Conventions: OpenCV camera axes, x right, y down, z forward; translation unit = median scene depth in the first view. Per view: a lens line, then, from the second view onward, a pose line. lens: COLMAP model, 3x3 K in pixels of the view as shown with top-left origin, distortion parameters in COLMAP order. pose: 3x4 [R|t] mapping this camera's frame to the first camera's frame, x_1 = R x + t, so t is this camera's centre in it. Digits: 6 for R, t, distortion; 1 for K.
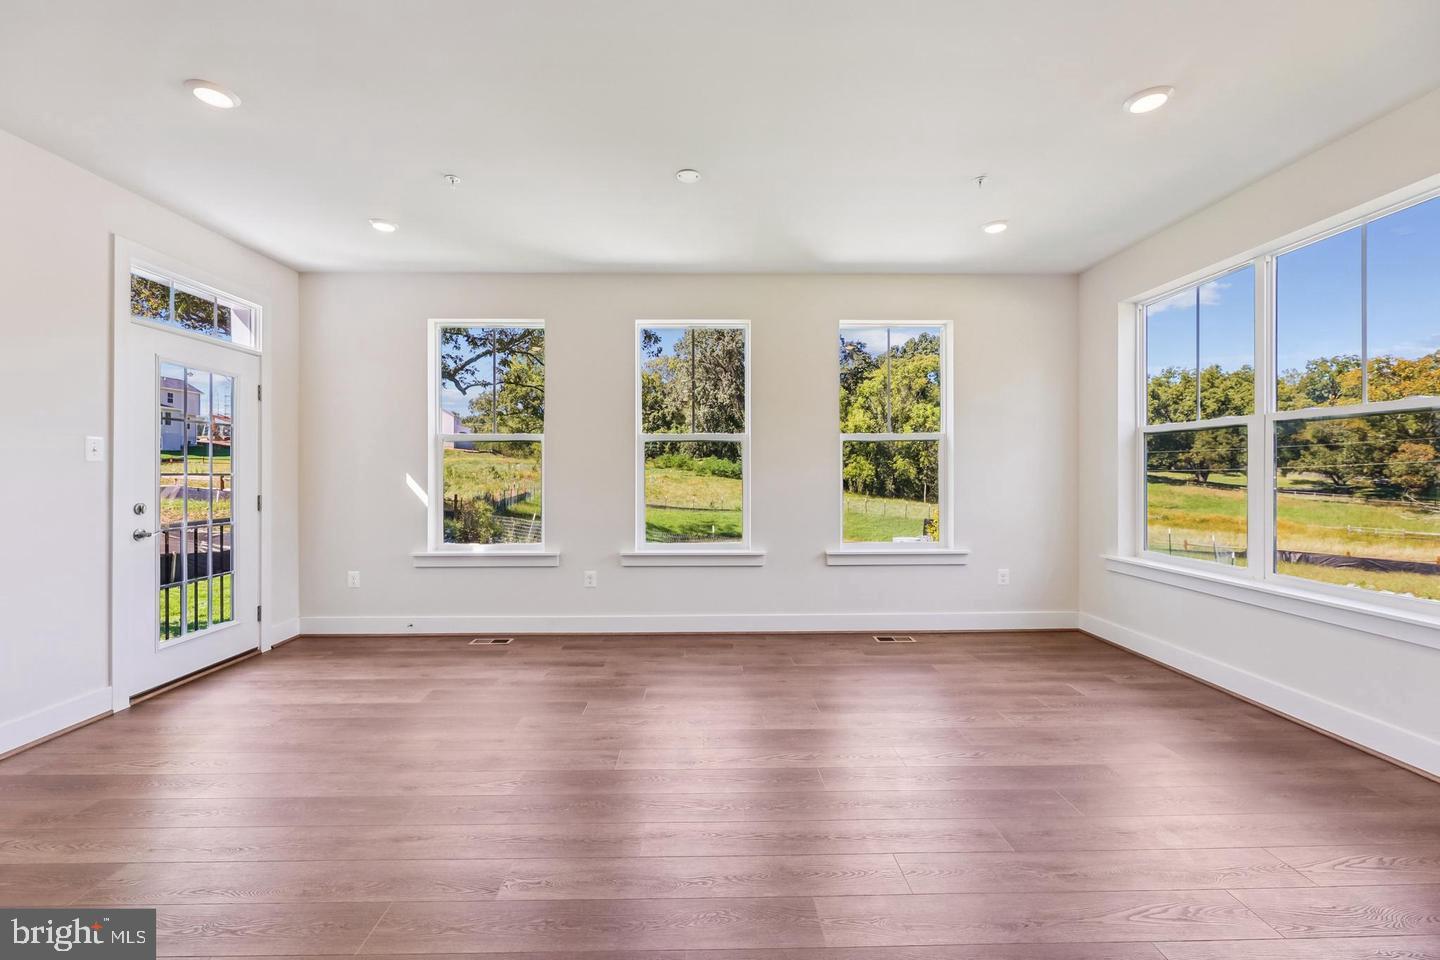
lens RADIAL K [[587.0, 0, 708.6], [0, 587.0, 472.4], [0, 0, 1]] dist [0.025866, 0.000388]
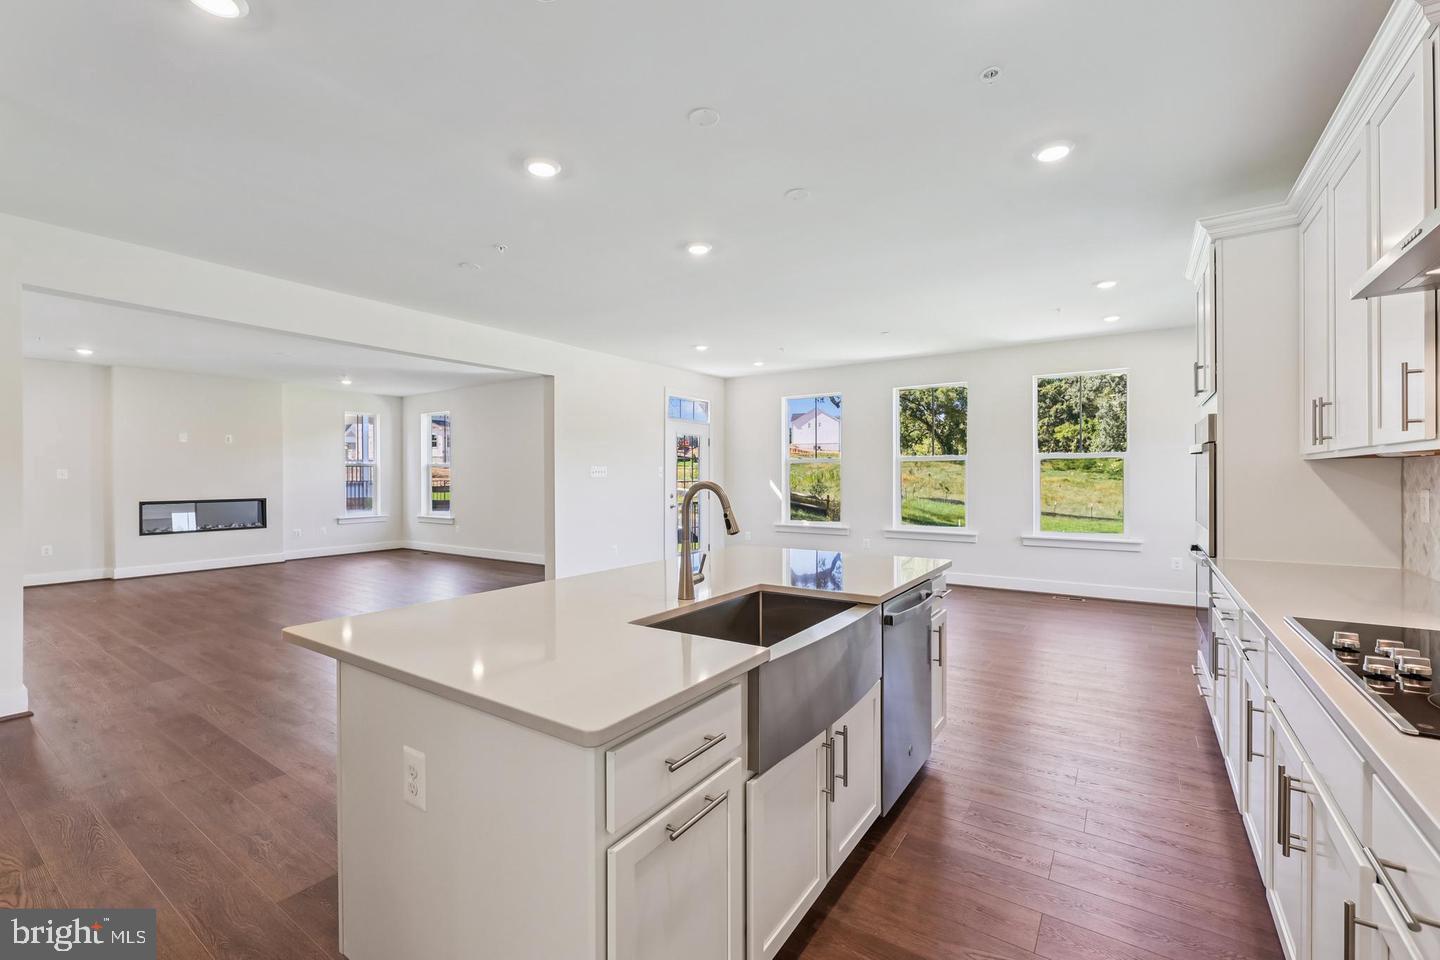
lens RADIAL K [[610.2, 0, 721.2], [0, 610.2, 479.6], [0, 0, 1]] dist [0.004199, 0.000499]
pose [[0.823923, 0.002448, -0.566697, 0.446183], [0.001932, 0.999973, 0.007128, -0.016576], [0.566699, -0.006968, 0.823896, -0.668937]]
